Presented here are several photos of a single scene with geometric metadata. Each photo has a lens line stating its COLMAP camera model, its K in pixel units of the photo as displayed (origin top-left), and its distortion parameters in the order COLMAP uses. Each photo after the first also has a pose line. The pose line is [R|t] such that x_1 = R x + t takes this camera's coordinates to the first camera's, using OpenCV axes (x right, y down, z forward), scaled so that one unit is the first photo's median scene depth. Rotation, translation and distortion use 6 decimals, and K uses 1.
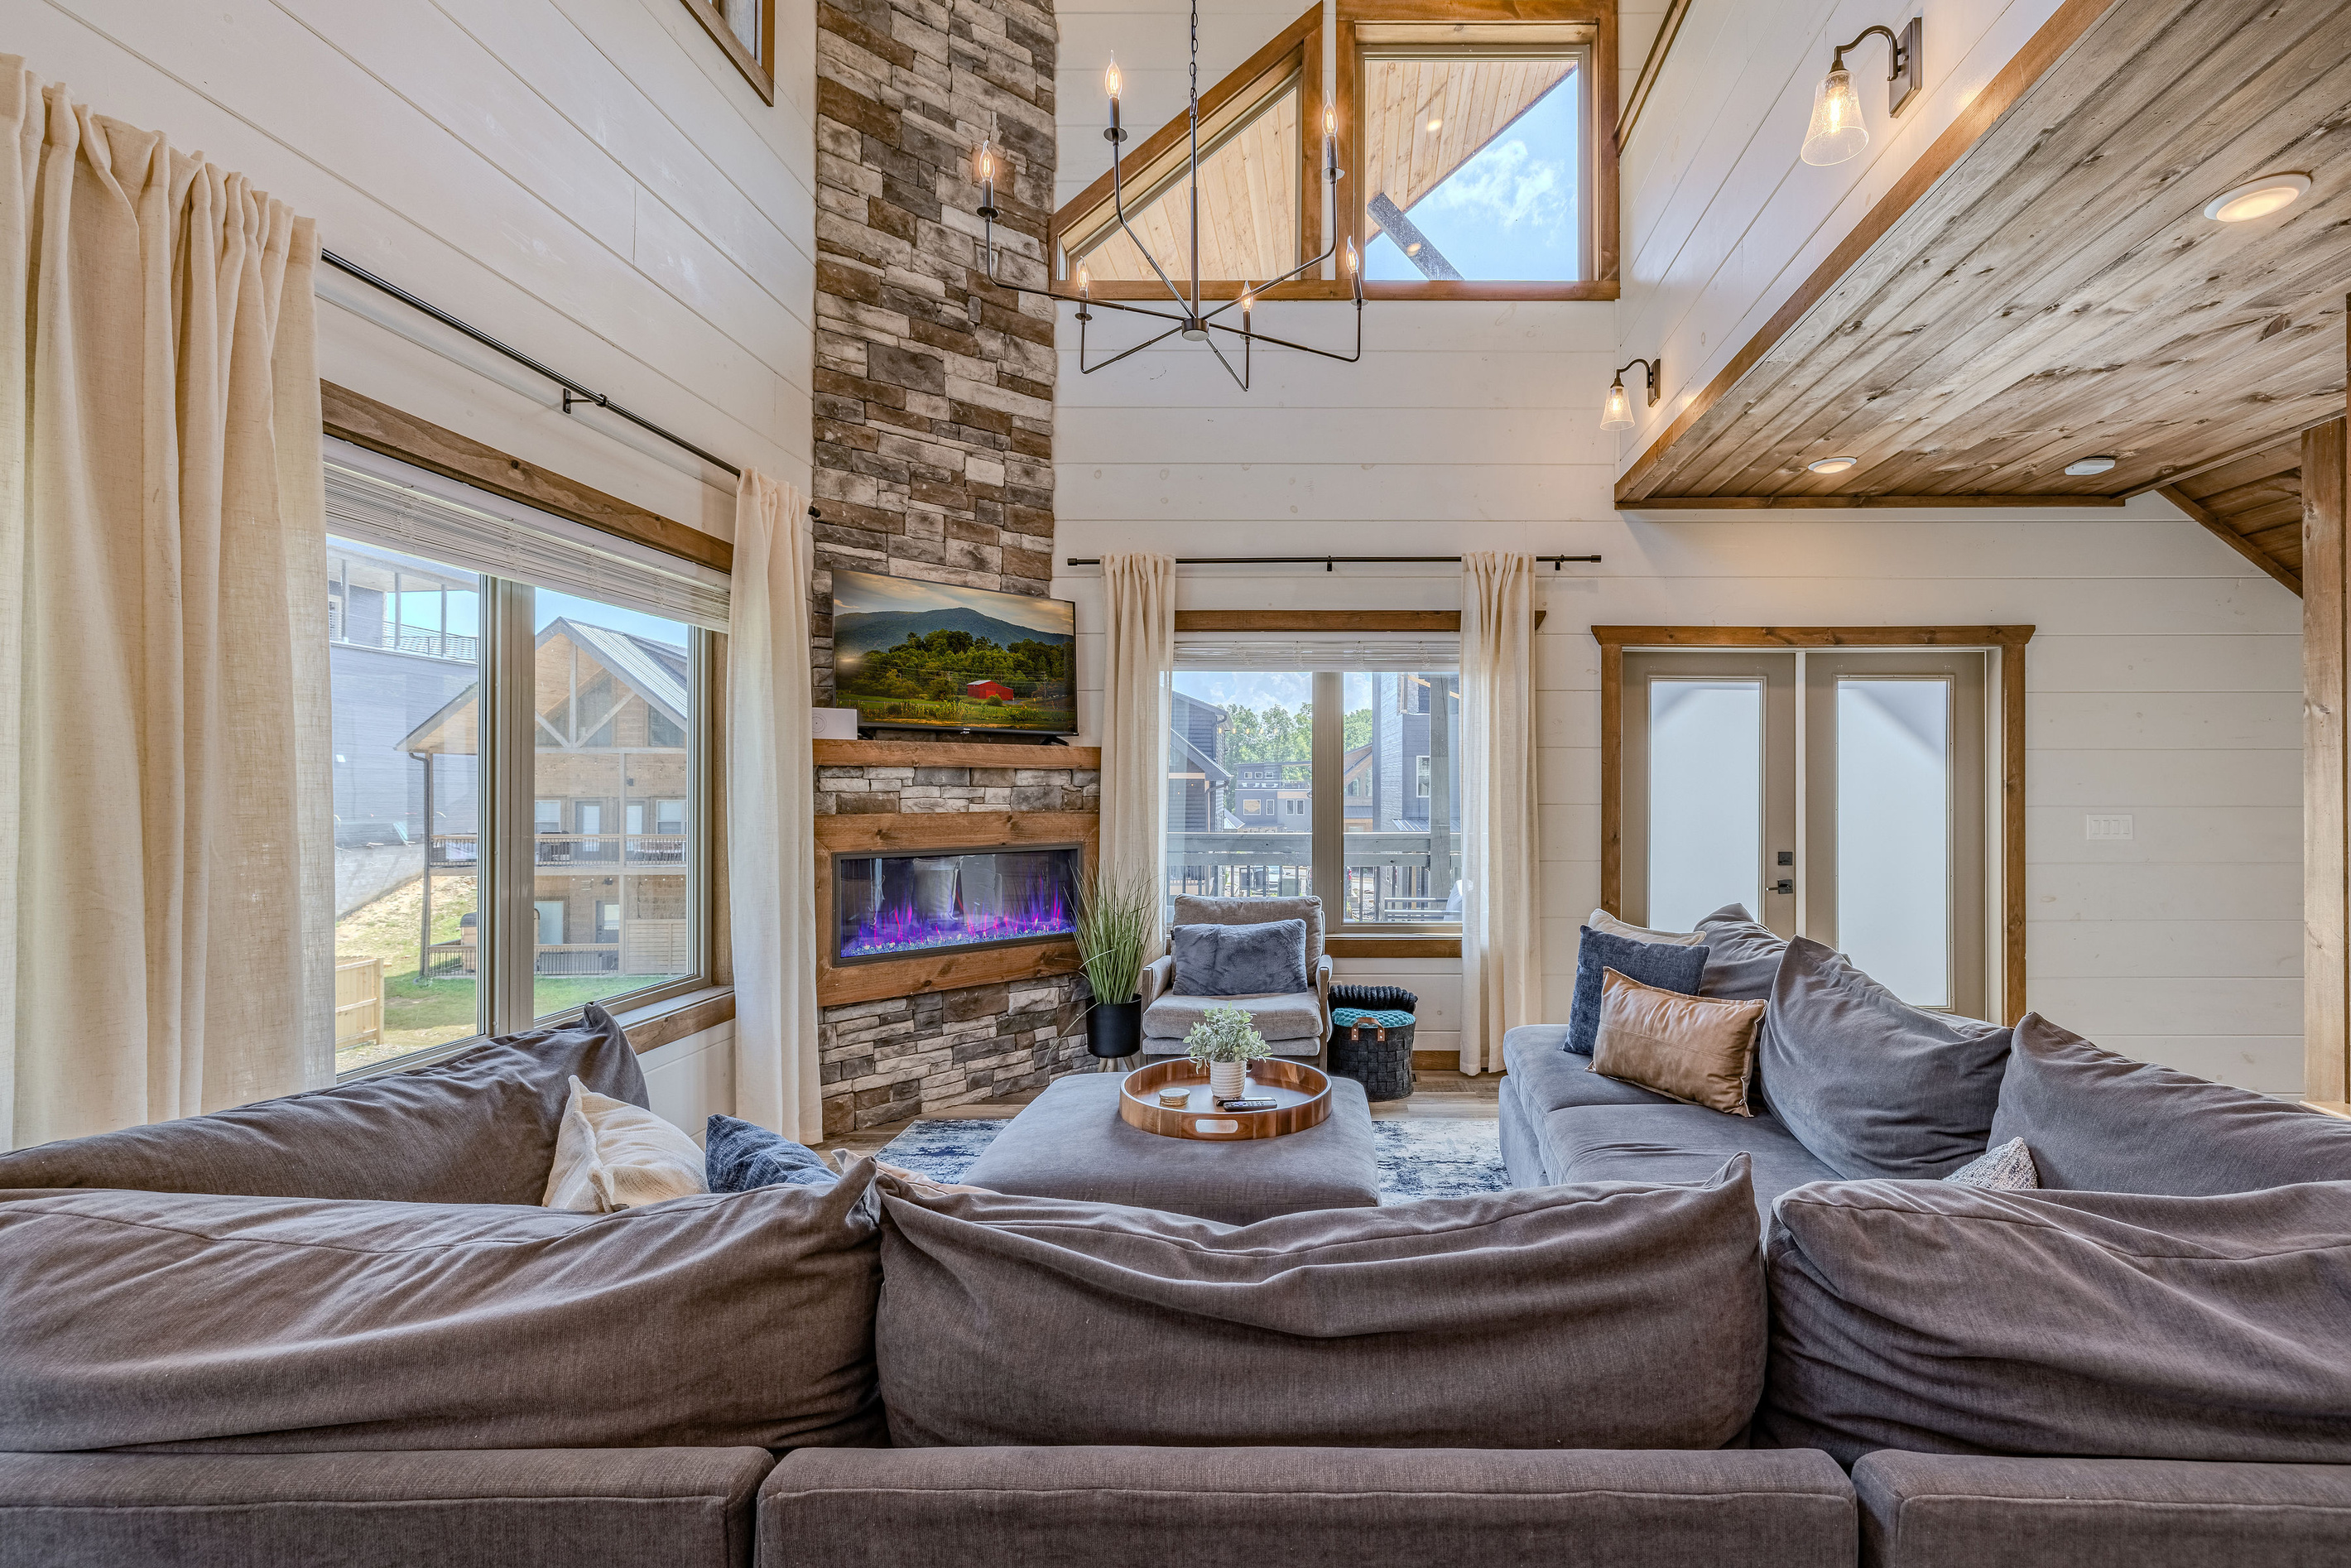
lens RADIAL K [[1055.8, 0, 1325.1], [0, 1055.8, 785.8], [0, 0, 1]] dist [-0.000315, -0.000021]
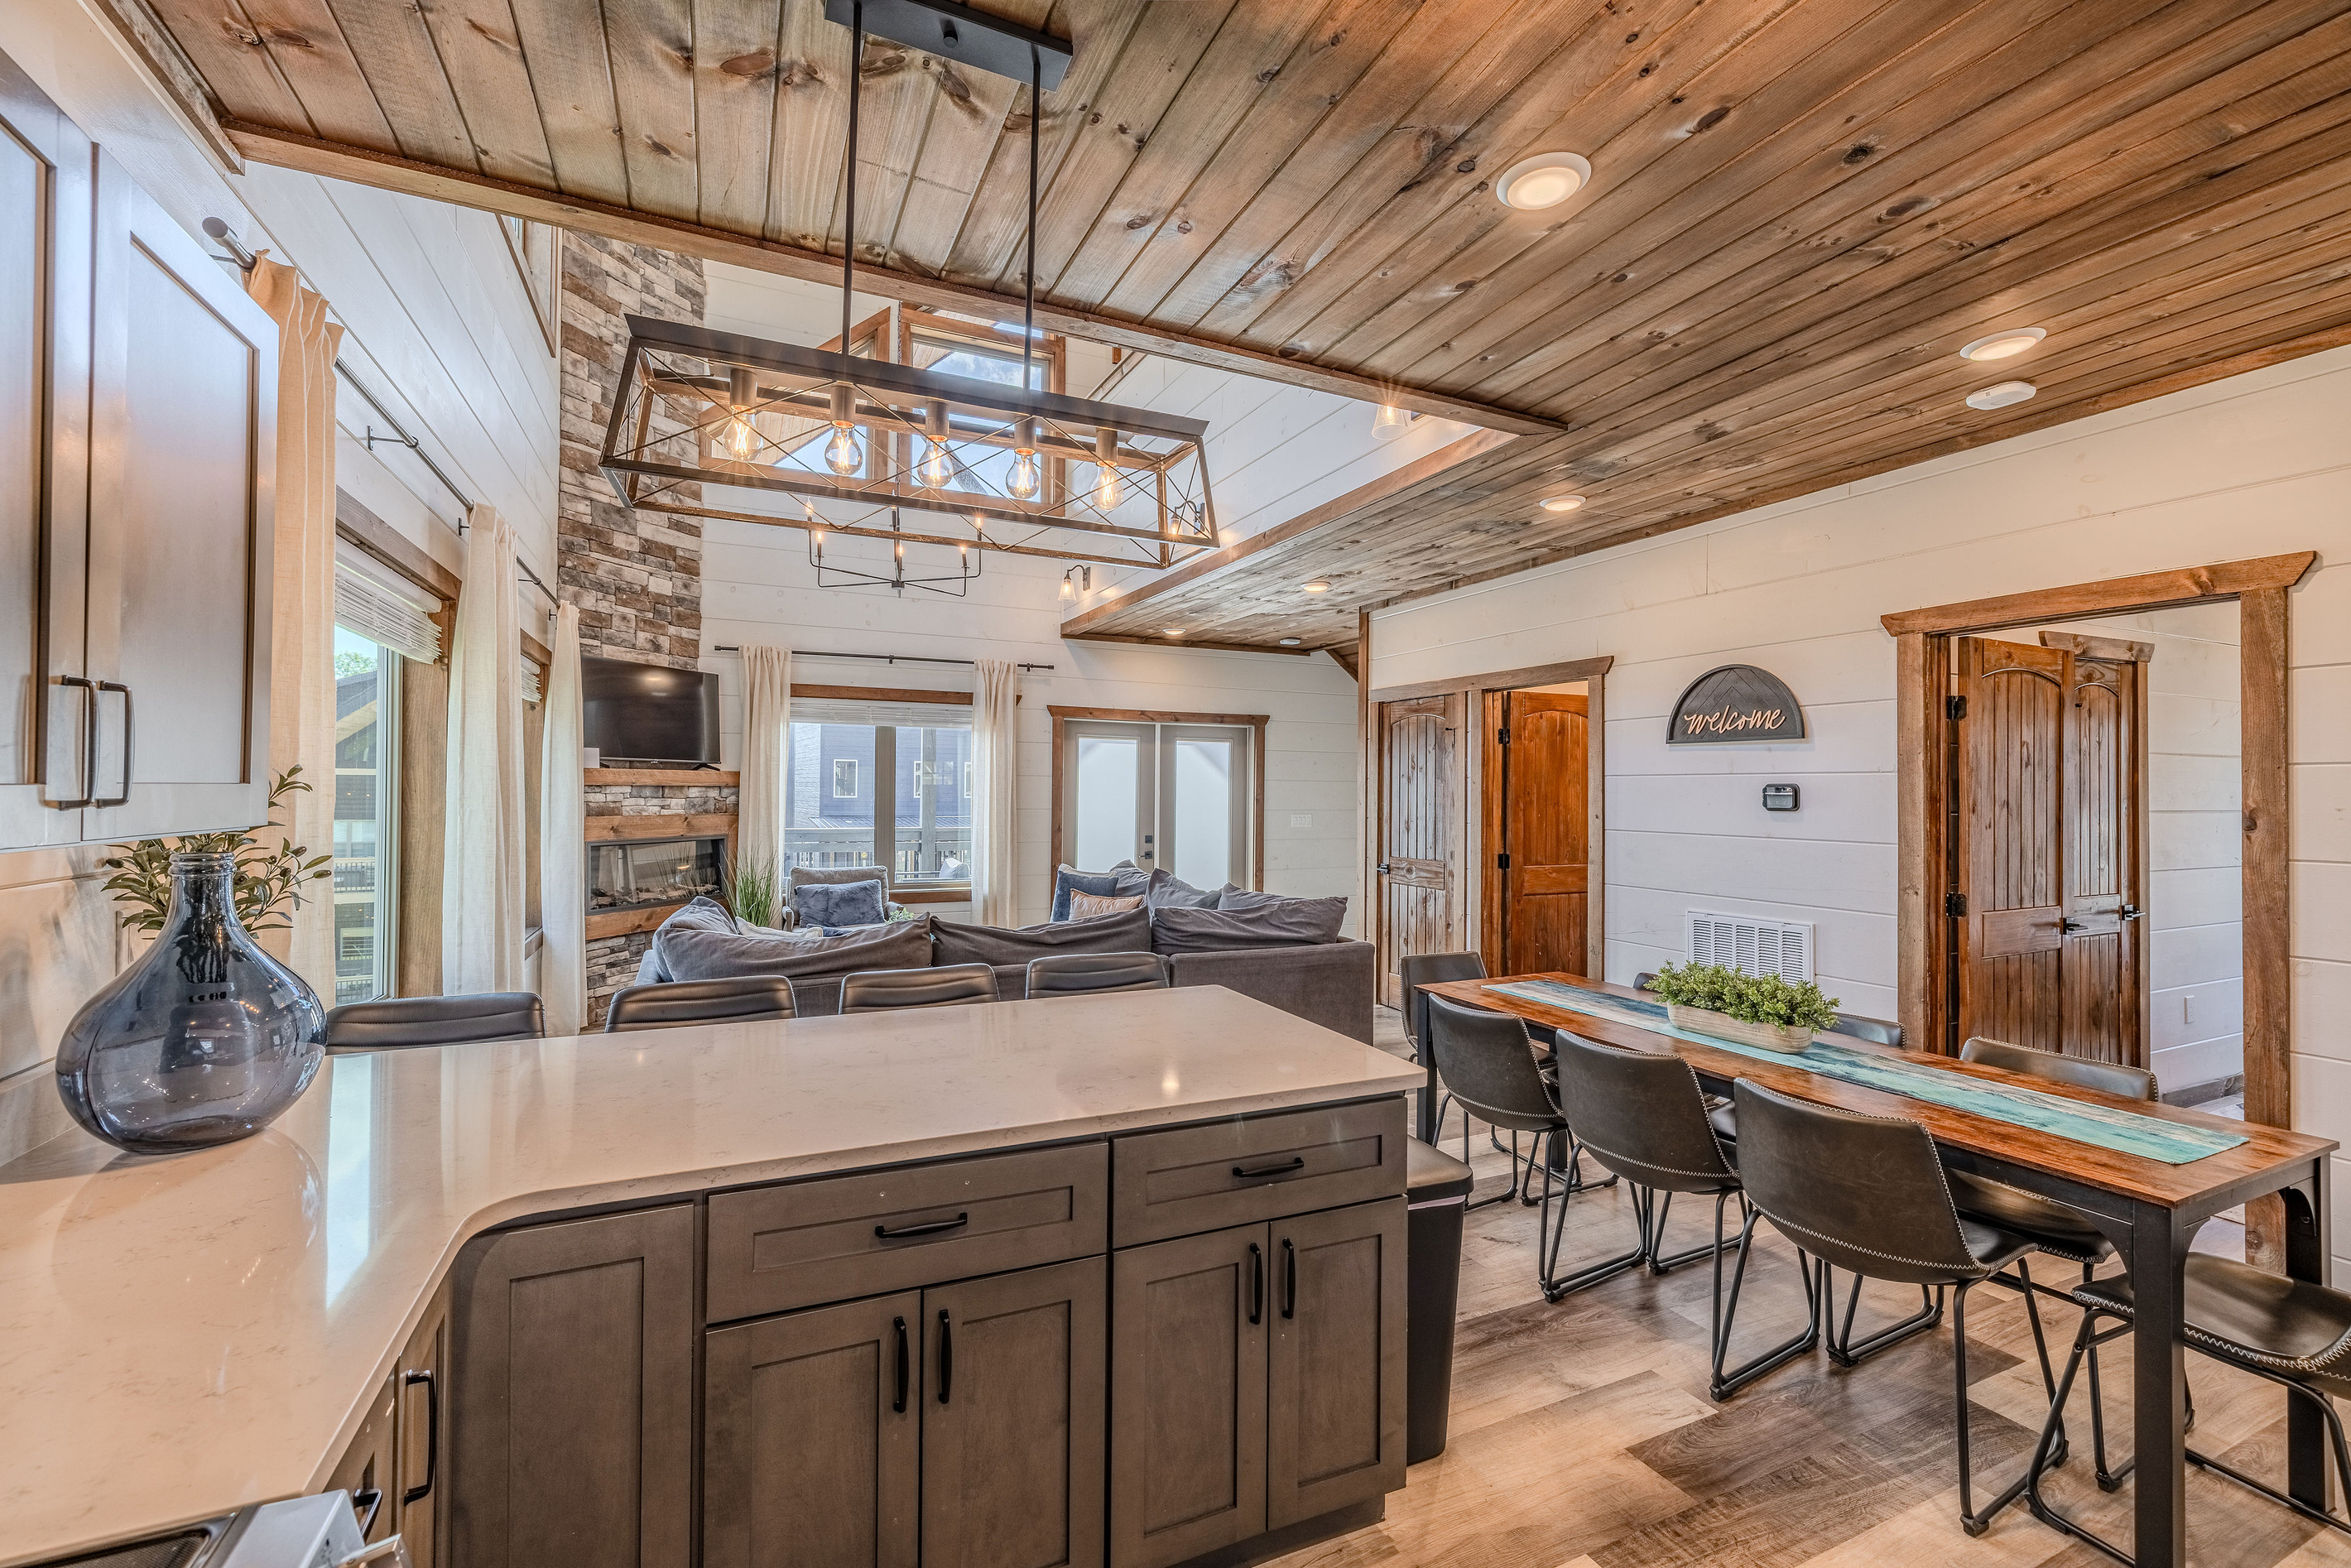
lens RADIAL K [[994.4, 0, 1175.5], [0, 994.4, 784.0], [0, 0, 1]] dist [-0.000128, -0.000040]
pose [[0.903139, 0.010629, 0.429216, -0.278461], [-0.010281, 0.999942, -0.003129, -0.022346], [-0.429225, -0.001587, 0.903196, -0.608176]]
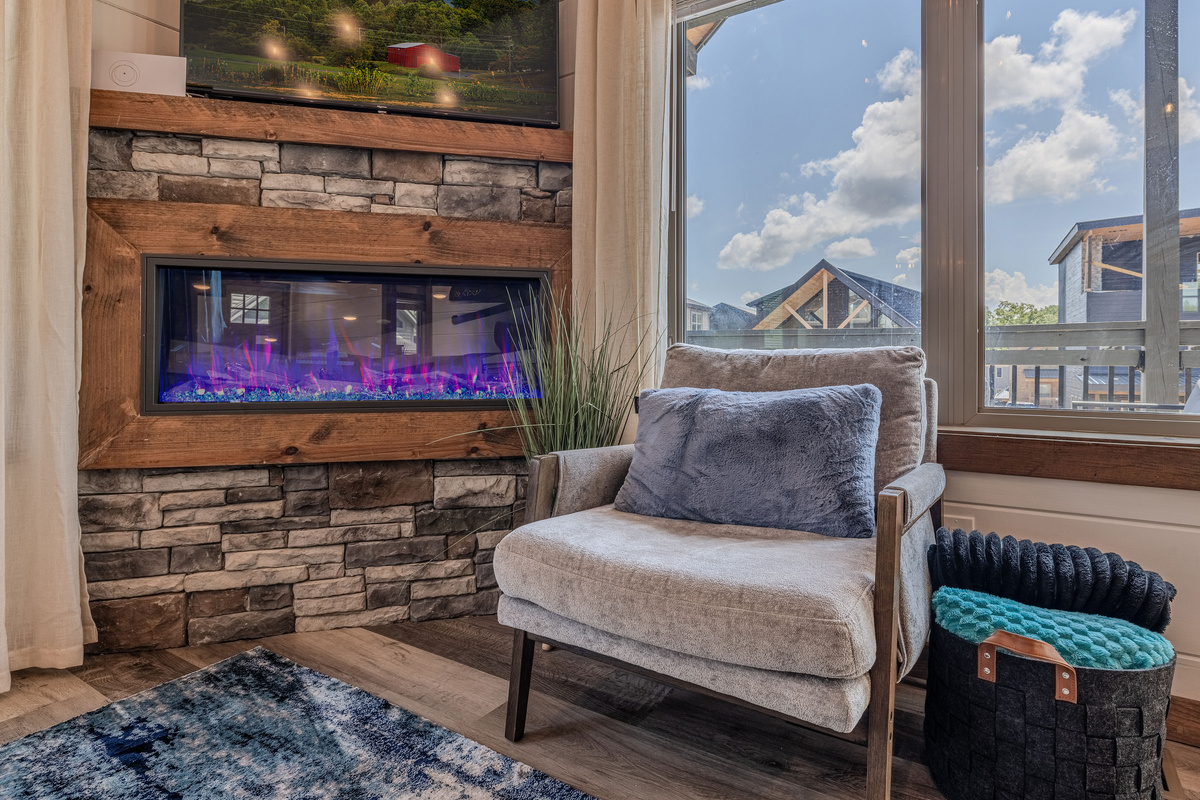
lens RADIAL K [[699.5, 0, 602.6], [0, 699.5, 349.7], [0, 0, 1]] dist [-0.001972, -0.001203]
pose [[0.860556, 0.006176, -0.509318, 0.035236], [-0.002844, 0.999969, 0.007321, 0.109348], [0.509348, -0.004852, 0.860547, 0.665856]]
